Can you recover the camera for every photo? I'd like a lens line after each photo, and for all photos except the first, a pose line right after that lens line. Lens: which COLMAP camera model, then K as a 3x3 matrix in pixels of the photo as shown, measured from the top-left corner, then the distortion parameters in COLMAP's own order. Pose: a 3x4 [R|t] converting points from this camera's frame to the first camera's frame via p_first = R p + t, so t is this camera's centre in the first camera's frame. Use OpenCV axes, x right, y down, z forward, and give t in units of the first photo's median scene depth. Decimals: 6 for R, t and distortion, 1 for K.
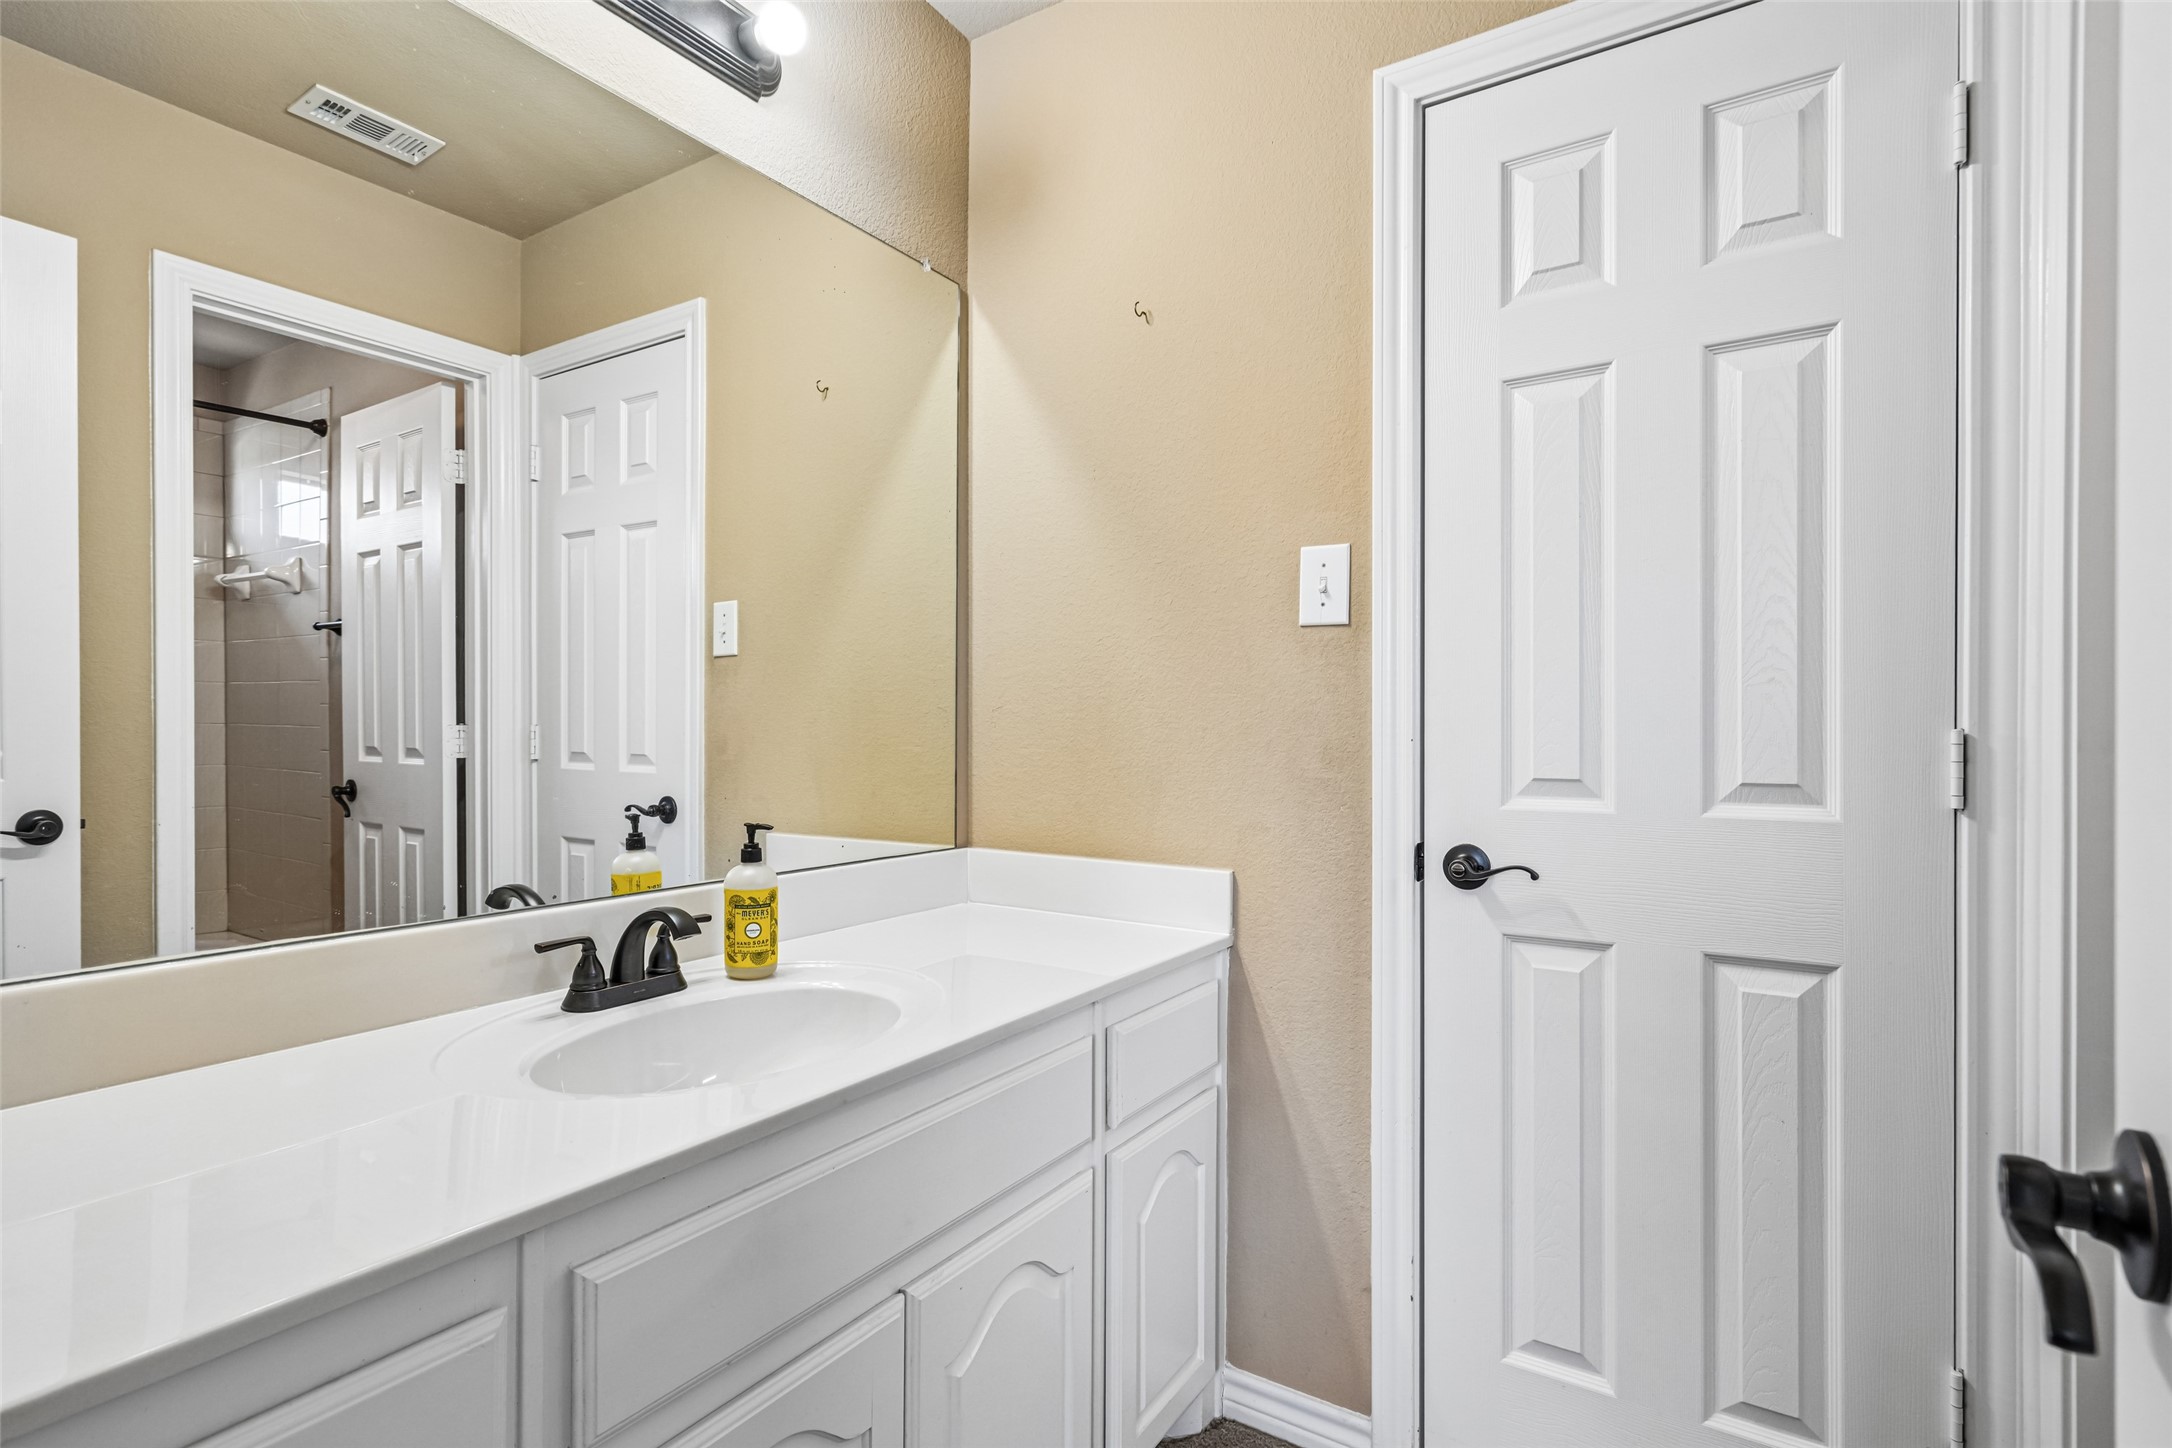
lens RADIAL K [[1051.8, 0, 1072.5], [0, 1051.8, 727.4], [0, 0, 1]] dist [0.000097, 0.000531]
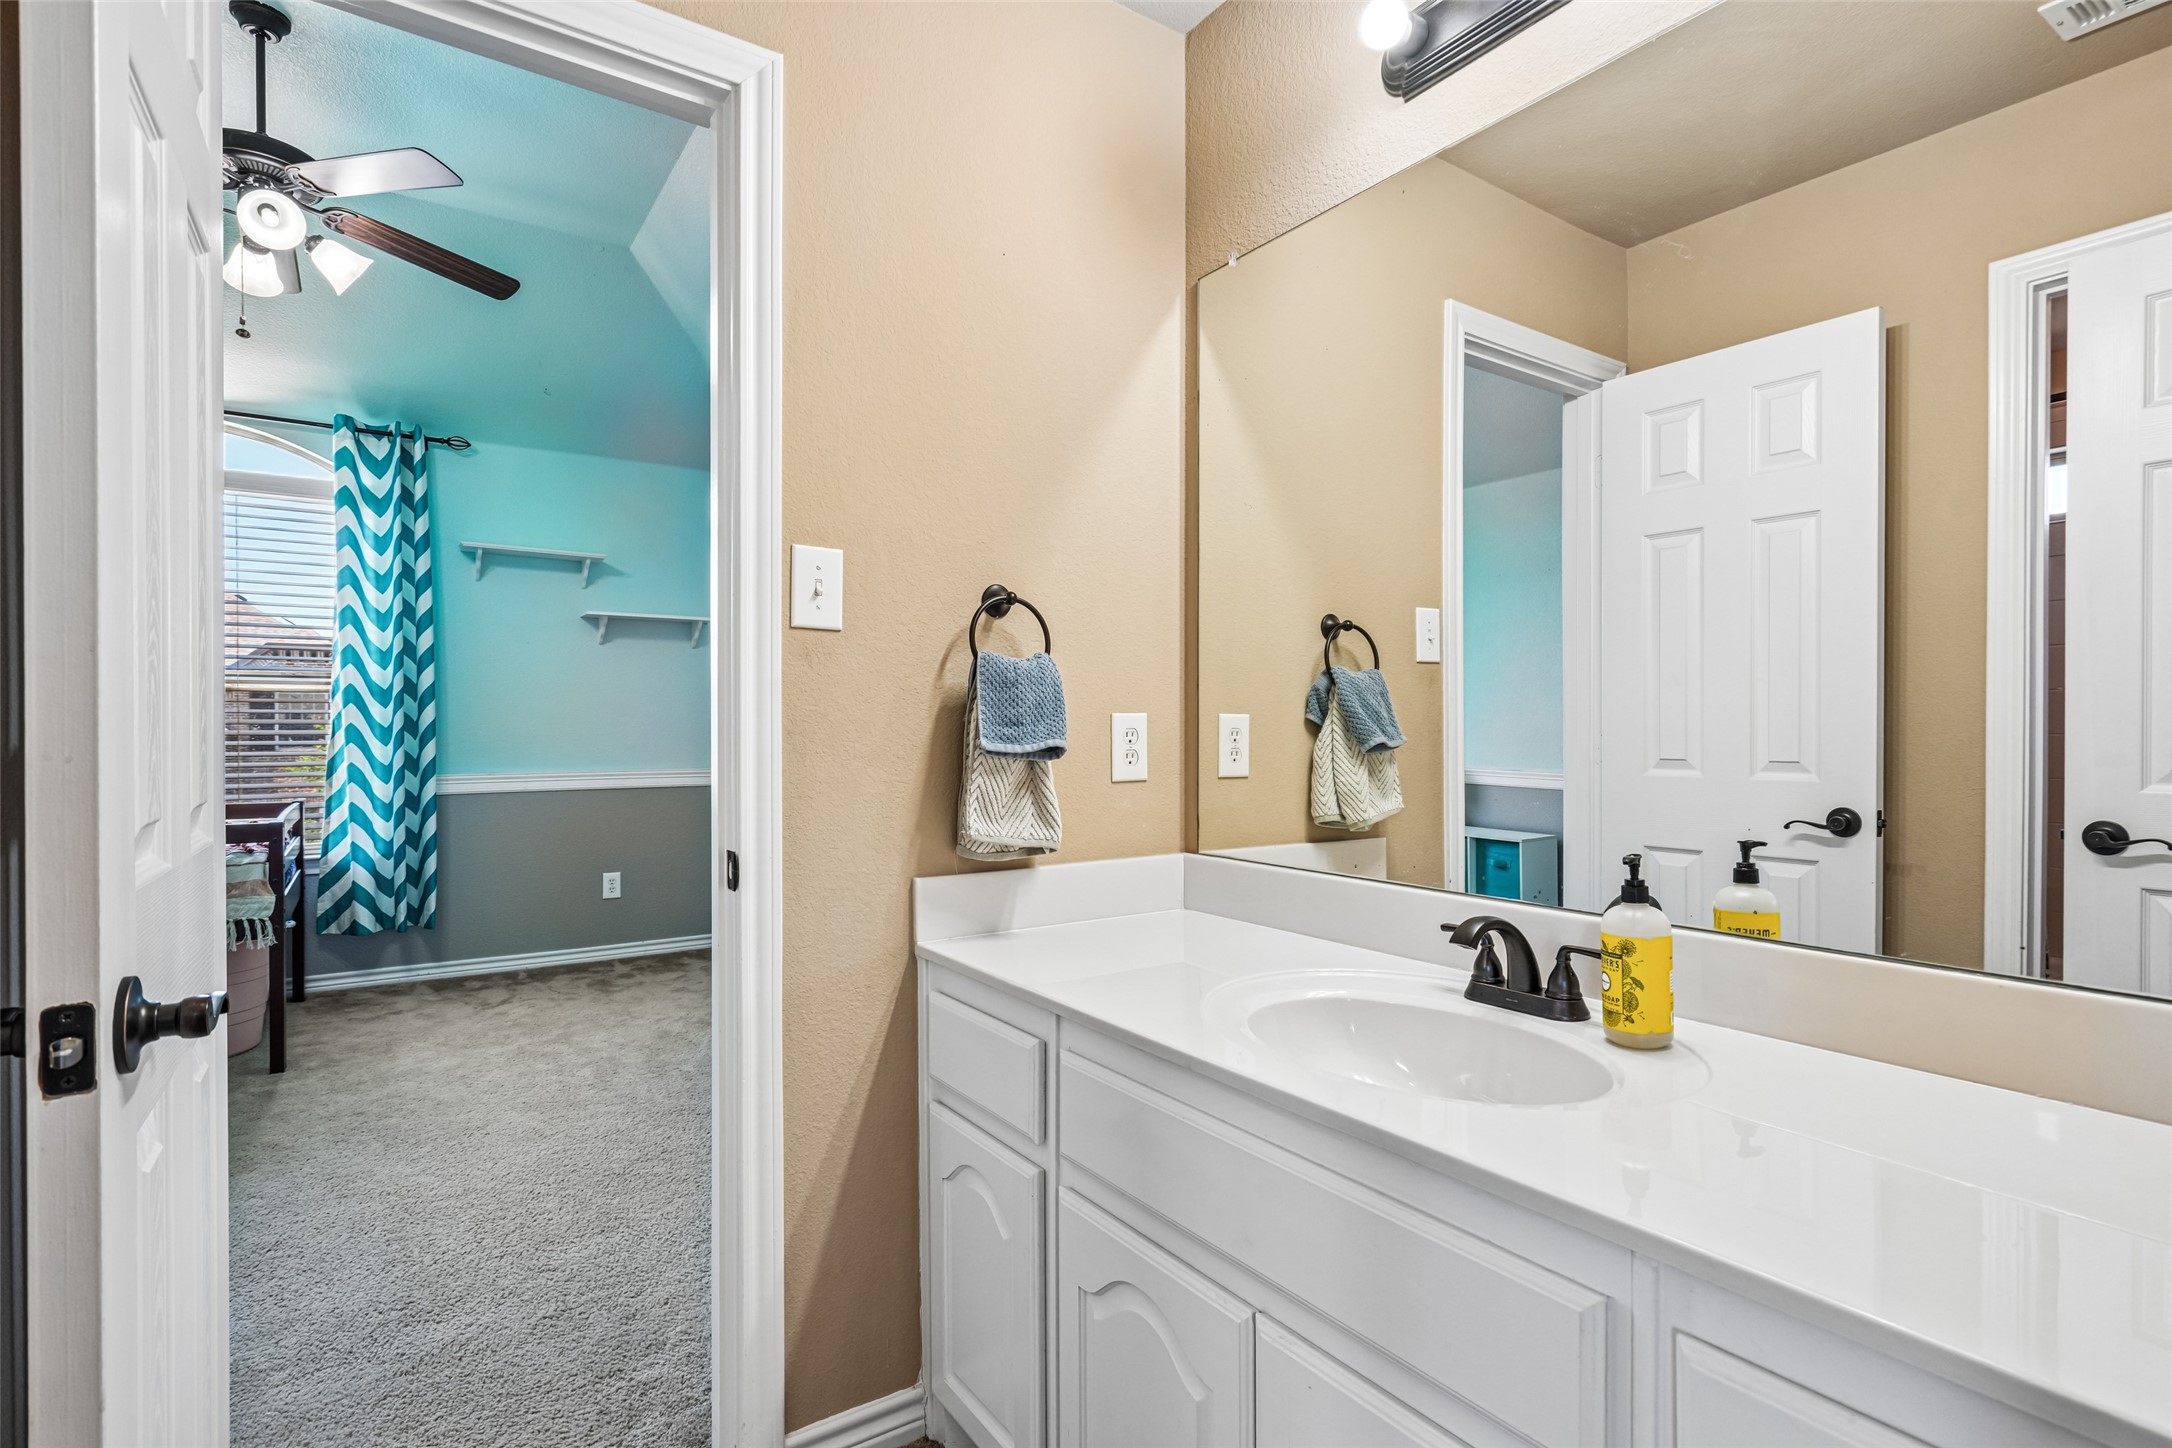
lens RADIAL K [[1051.8, 0, 1076.5], [0, 1051.8, 730.4], [0, 0, 1]] dist [0.000097, 0.000531]
pose [[-0.396721, -0.010218, -0.917883, 0.664173], [-0.000763, 0.999941, -0.010802, 0.006465], [0.917939, -0.003585, -0.396705, 1.020739]]
